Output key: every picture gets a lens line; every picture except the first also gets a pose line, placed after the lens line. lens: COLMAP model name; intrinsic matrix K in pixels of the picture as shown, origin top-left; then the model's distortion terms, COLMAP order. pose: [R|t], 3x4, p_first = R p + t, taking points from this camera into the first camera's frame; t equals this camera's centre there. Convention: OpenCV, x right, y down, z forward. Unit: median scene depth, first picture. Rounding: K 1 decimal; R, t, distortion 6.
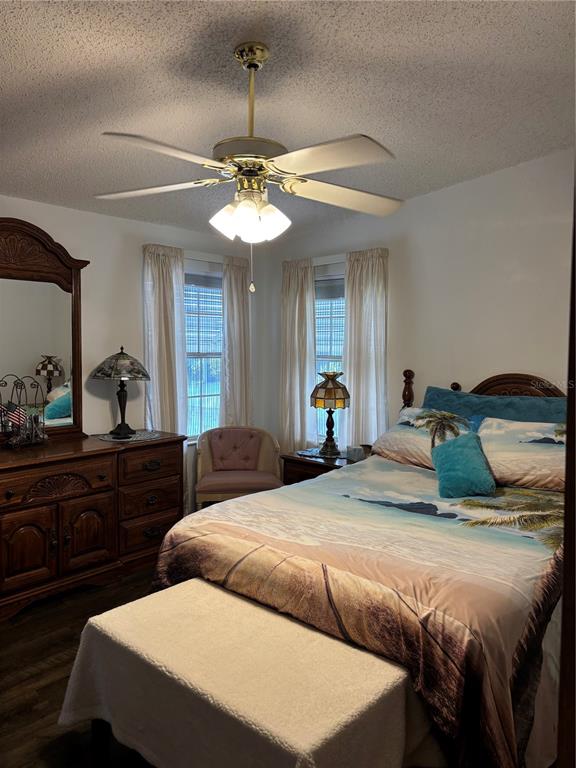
lens RADIAL K [[580.1, 0, 283.7], [0, 580.1, 381.2], [0, 0, 1]] dist [0.042019, -0.041572]
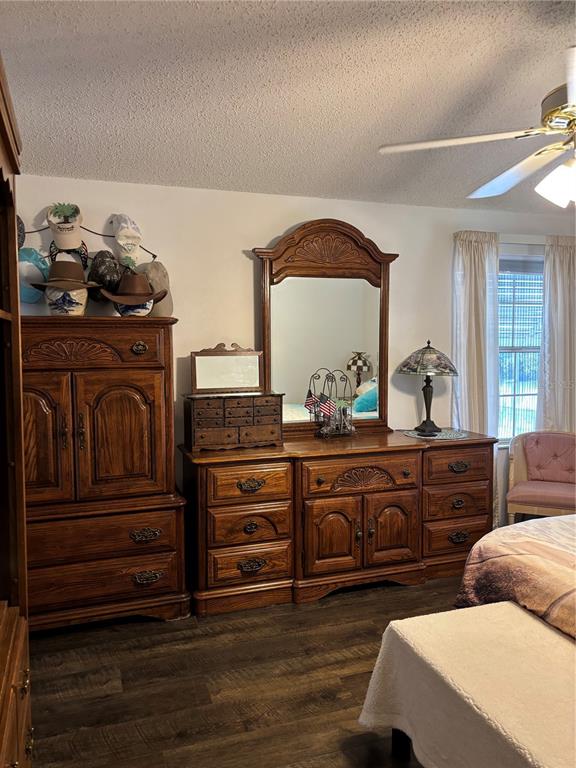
lens RADIAL K [[580.1, 0, 277.8], [0, 580.1, 375.2], [0, 0, 1]] dist [0.042019, -0.041572]
pose [[0.866332, 0.016956, -0.499181, -0.015382], [-0.019909, 0.999802, -0.000593, 0.004203], [0.499072, 0.010452, 0.866497, 0.051237]]
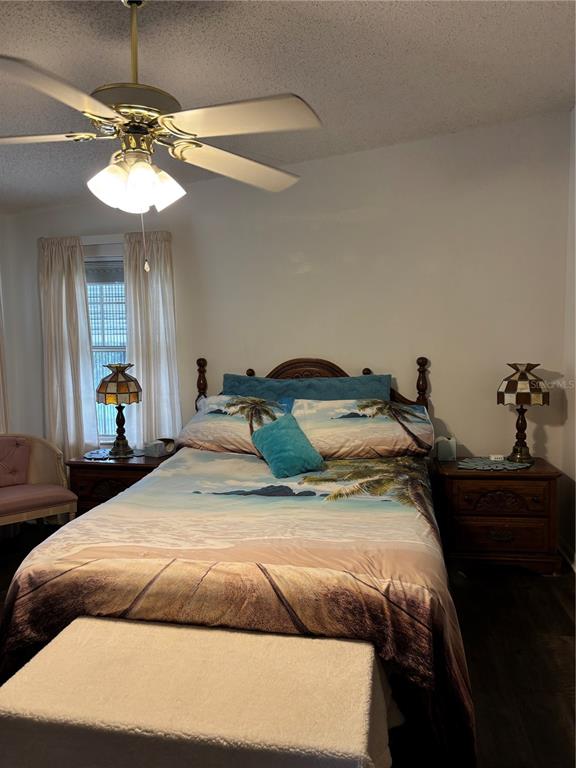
lens RADIAL K [[580.1, 0, 274.7], [0, 580.1, 392.1], [0, 0, 1]] dist [0.042019, -0.041572]
pose [[0.853901, -0.069836, 0.515729, -0.264726], [0.051639, 0.997435, 0.049566, -0.006374], [-0.517867, -0.015693, 0.855317, 0.127368]]
